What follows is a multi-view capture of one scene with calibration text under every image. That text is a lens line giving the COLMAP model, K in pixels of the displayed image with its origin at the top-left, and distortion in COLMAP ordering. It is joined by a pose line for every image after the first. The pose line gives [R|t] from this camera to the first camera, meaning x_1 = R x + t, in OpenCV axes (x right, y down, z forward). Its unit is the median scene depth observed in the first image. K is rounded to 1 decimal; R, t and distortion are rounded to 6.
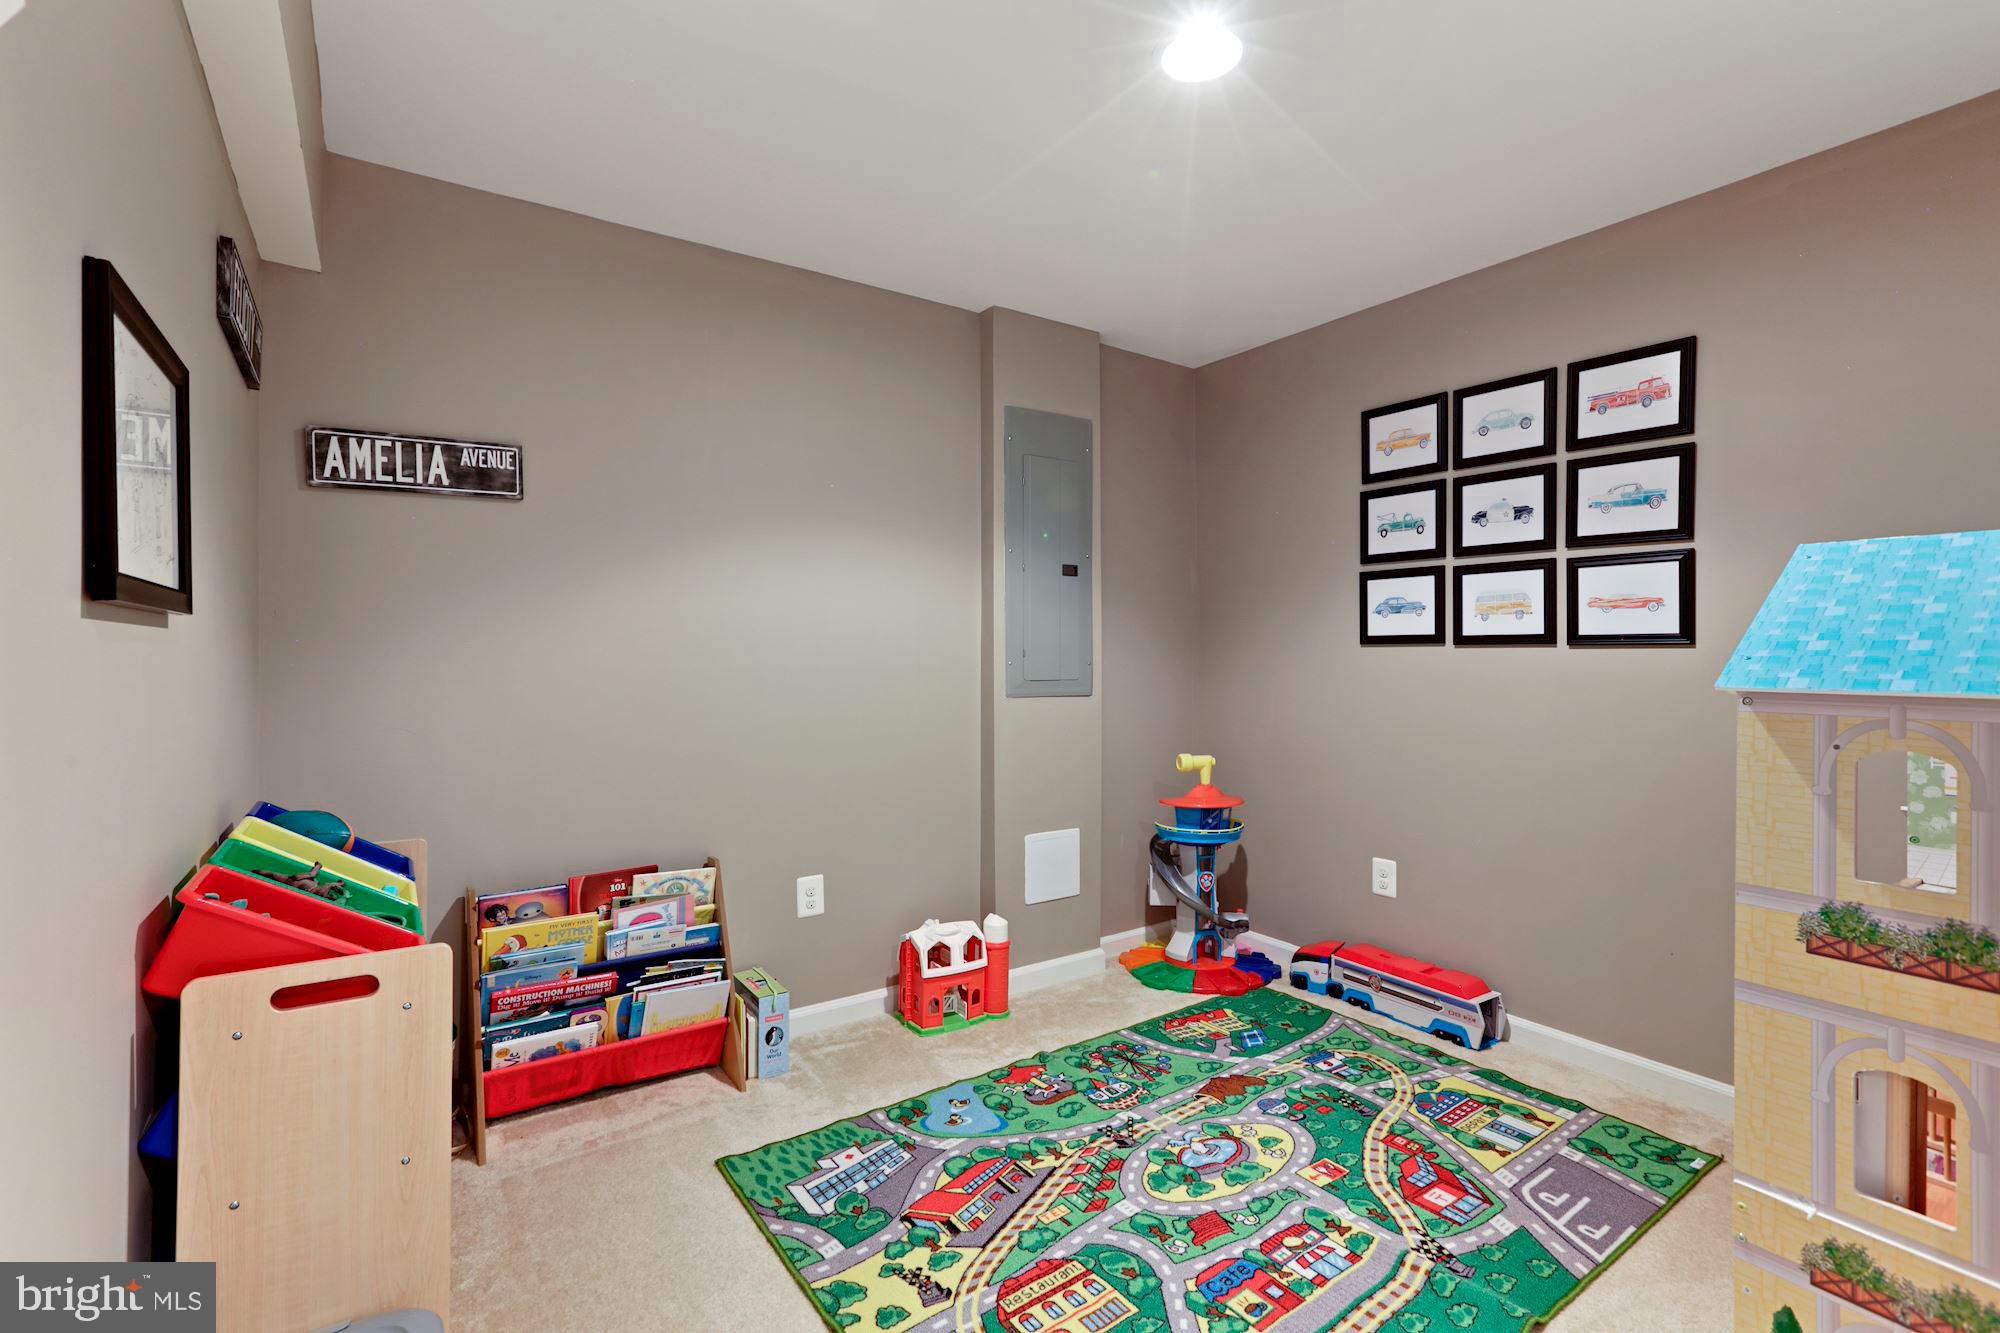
lens RADIAL K [[900.7, 0, 1001.4], [0, 900.7, 658.5], [0, 0, 1]] dist [-0.019533, 0.008558]
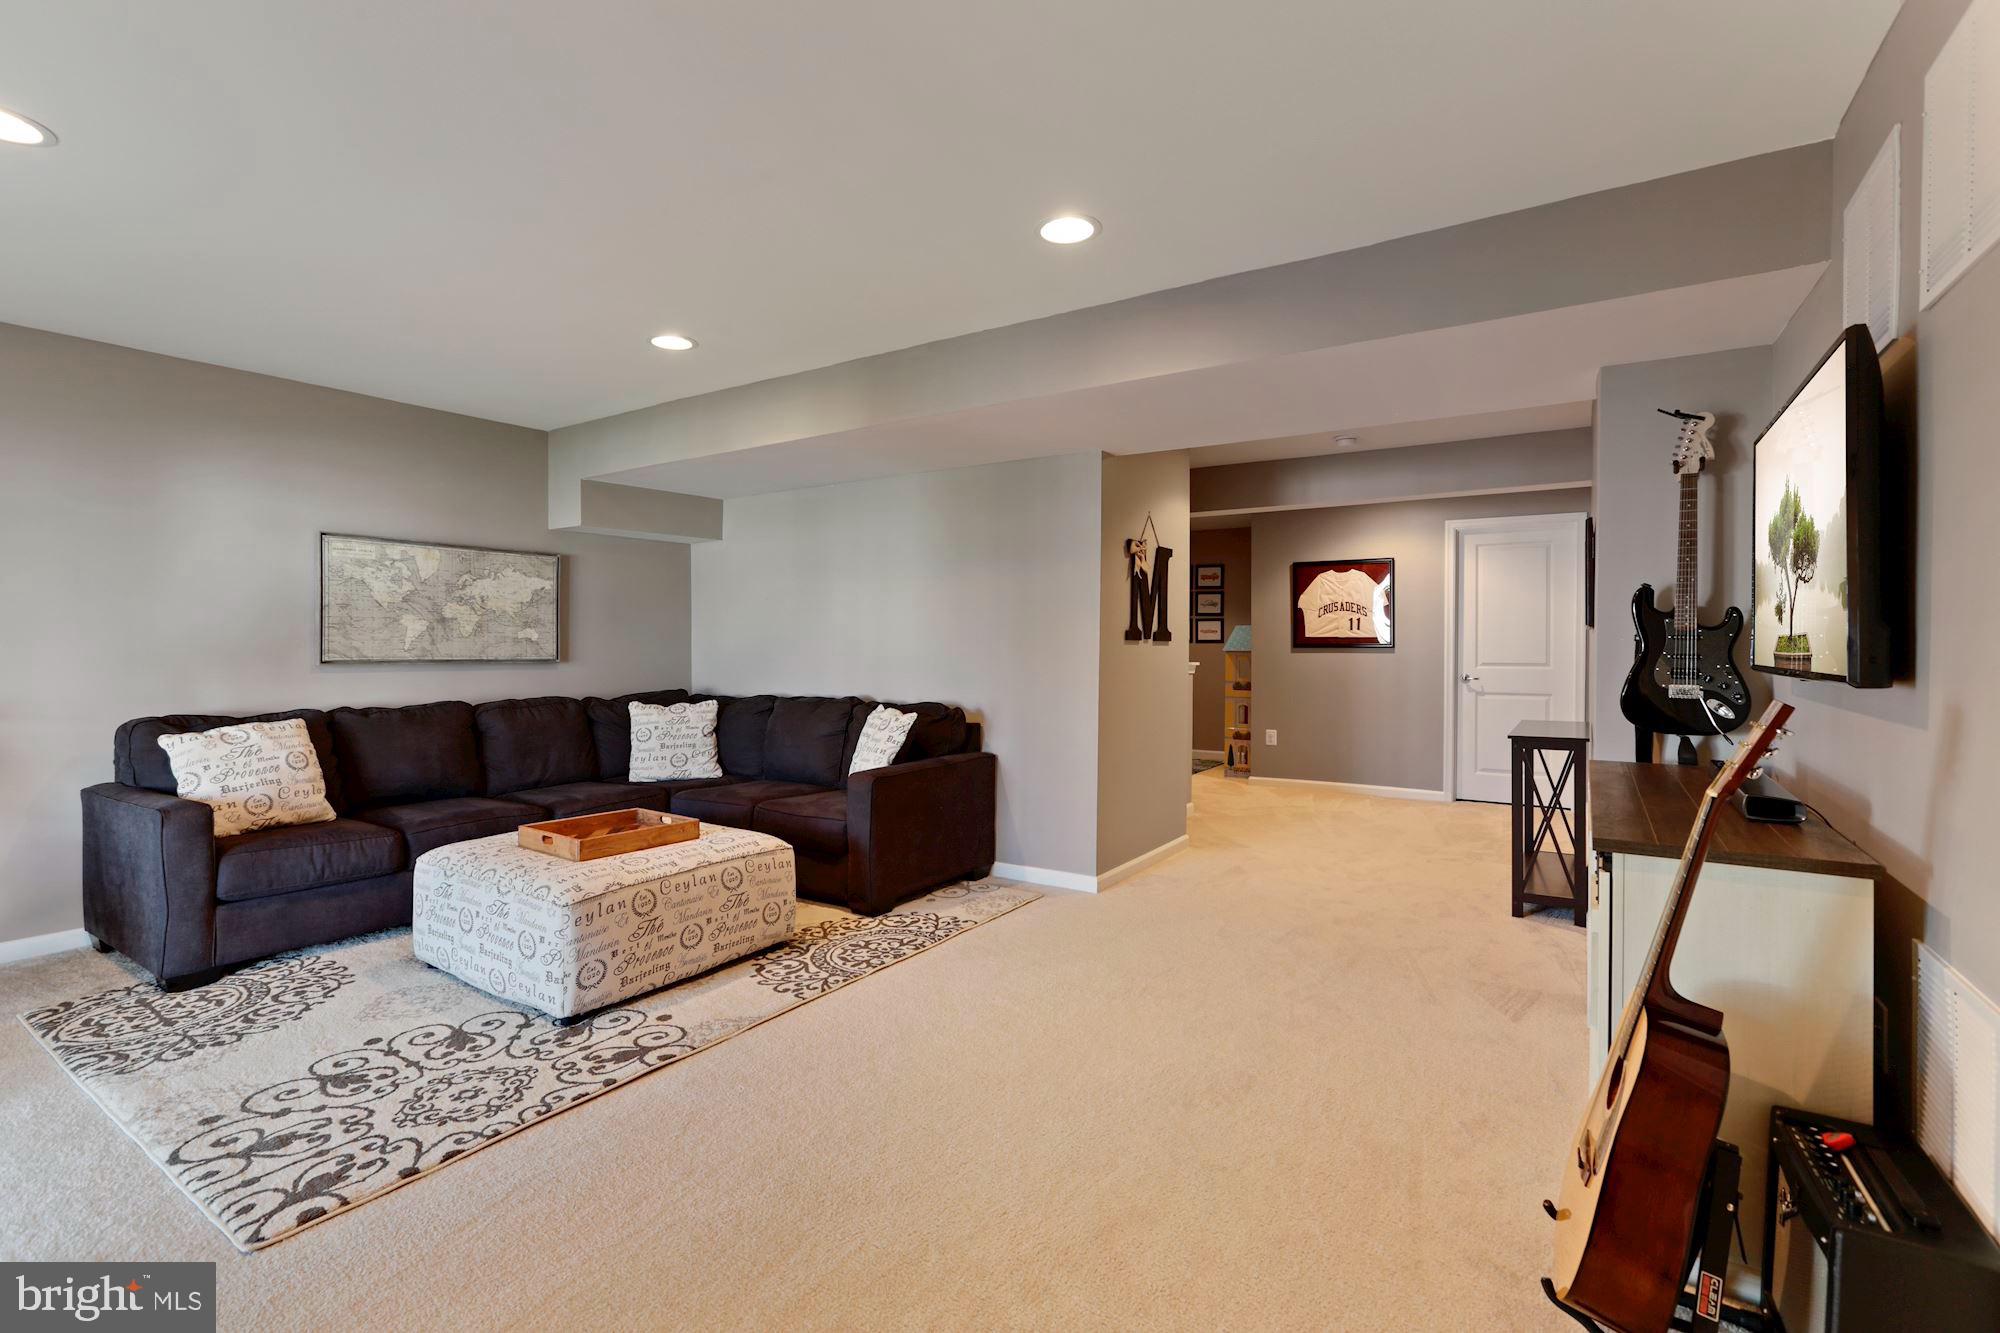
lens RADIAL K [[900.7, 0, 998.6], [0, 900.7, 658.1], [0, 0, 1]] dist [-0.019533, 0.008558]
pose [[0.926538, -0.002578, 0.376192, -1.641897], [0.000523, 0.999984, 0.005564, 0.030026], [-0.376200, -0.004958, 0.926525, -2.308752]]
